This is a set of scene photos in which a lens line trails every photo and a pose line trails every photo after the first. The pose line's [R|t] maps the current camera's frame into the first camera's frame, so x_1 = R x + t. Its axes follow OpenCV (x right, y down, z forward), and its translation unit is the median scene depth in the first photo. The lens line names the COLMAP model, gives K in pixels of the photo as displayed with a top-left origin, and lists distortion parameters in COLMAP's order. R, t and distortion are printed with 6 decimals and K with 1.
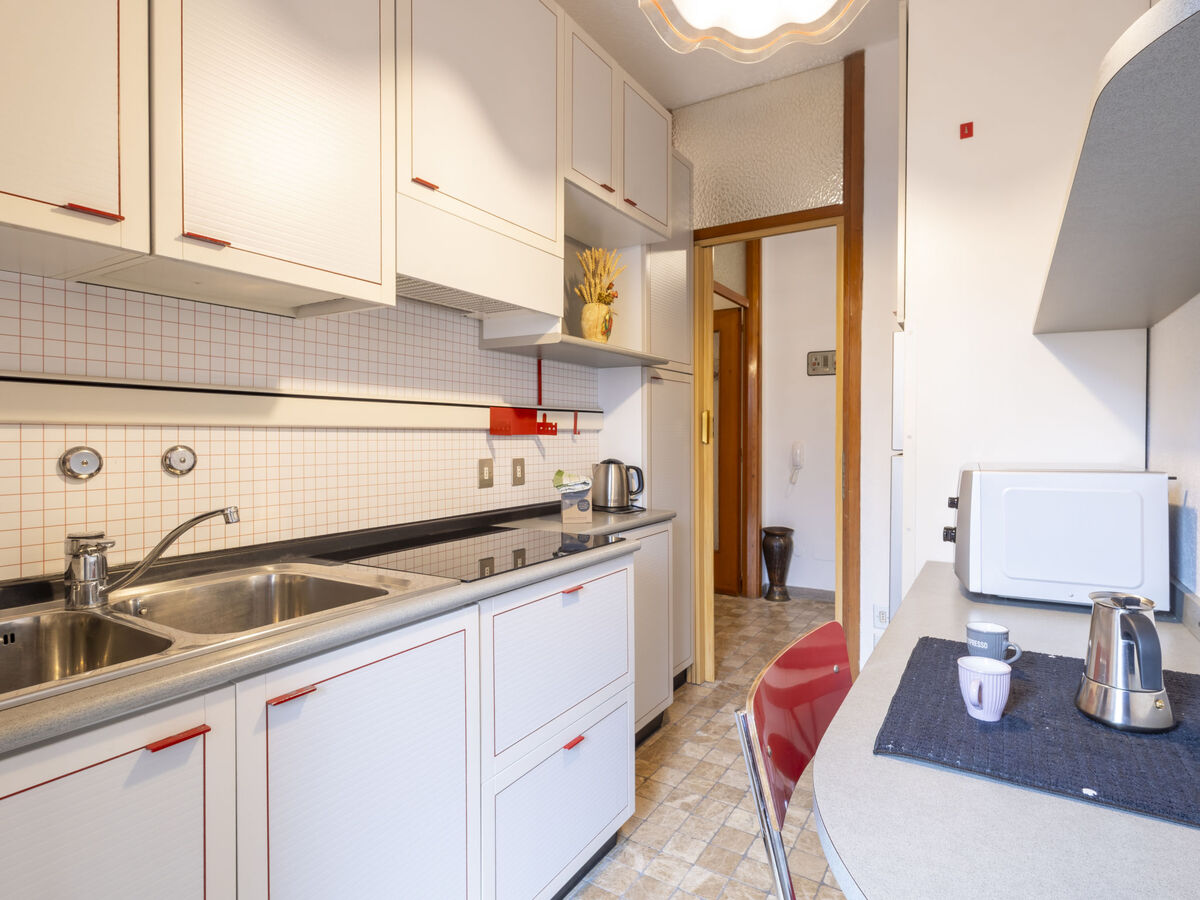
lens RADIAL K [[618.6, 0, 601.6], [0, 618.6, 442.3], [0, 0, 1]] dist [0.006032, -0.001248]
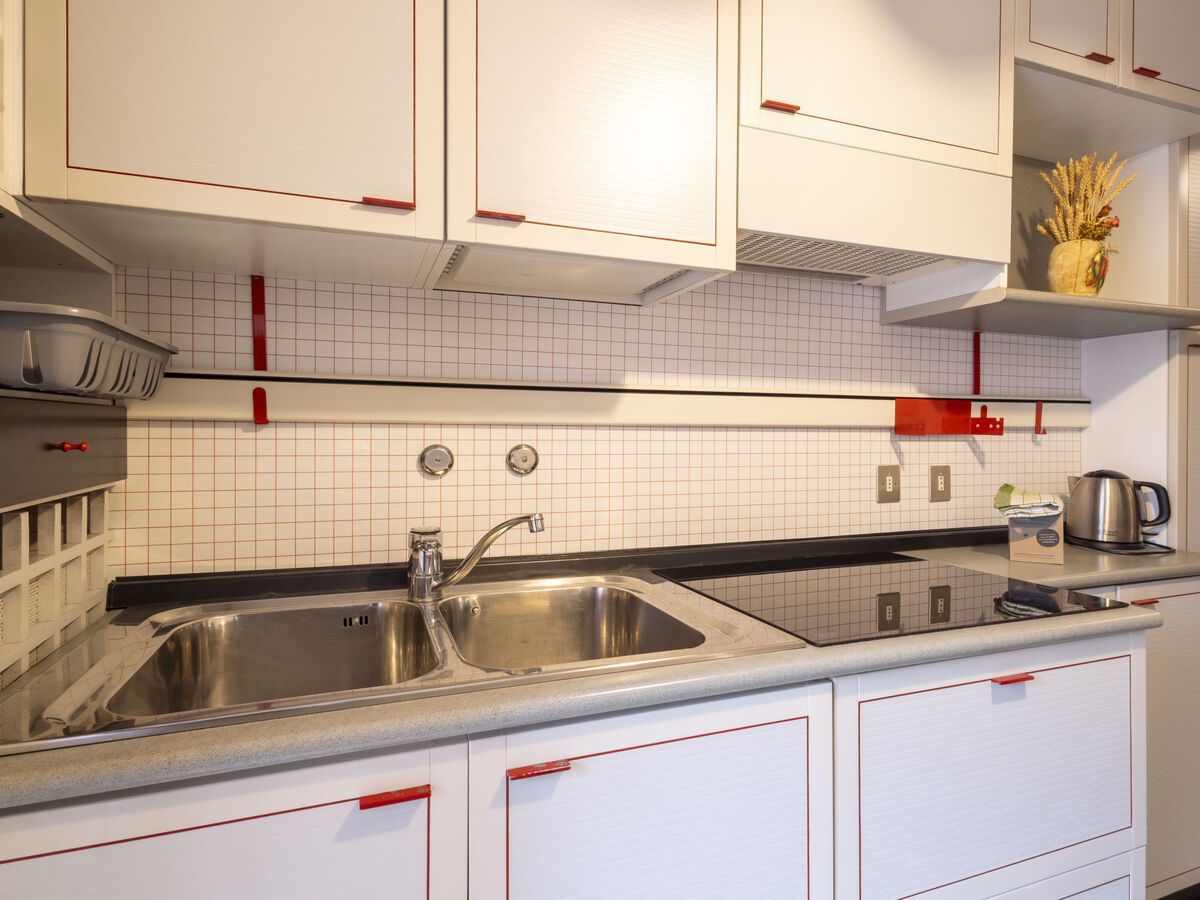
lens RADIAL K [[595.5, 0, 598.5], [0, 595.5, 441.0], [0, 0, 1]] dist [0.002899, 0.000116]
pose [[0.766986, 0.008672, -0.641605, 0.019628], [-0.009556, 0.999952, 0.002092, -0.002990], [0.641593, 0.004527, 0.767032, 0.286674]]
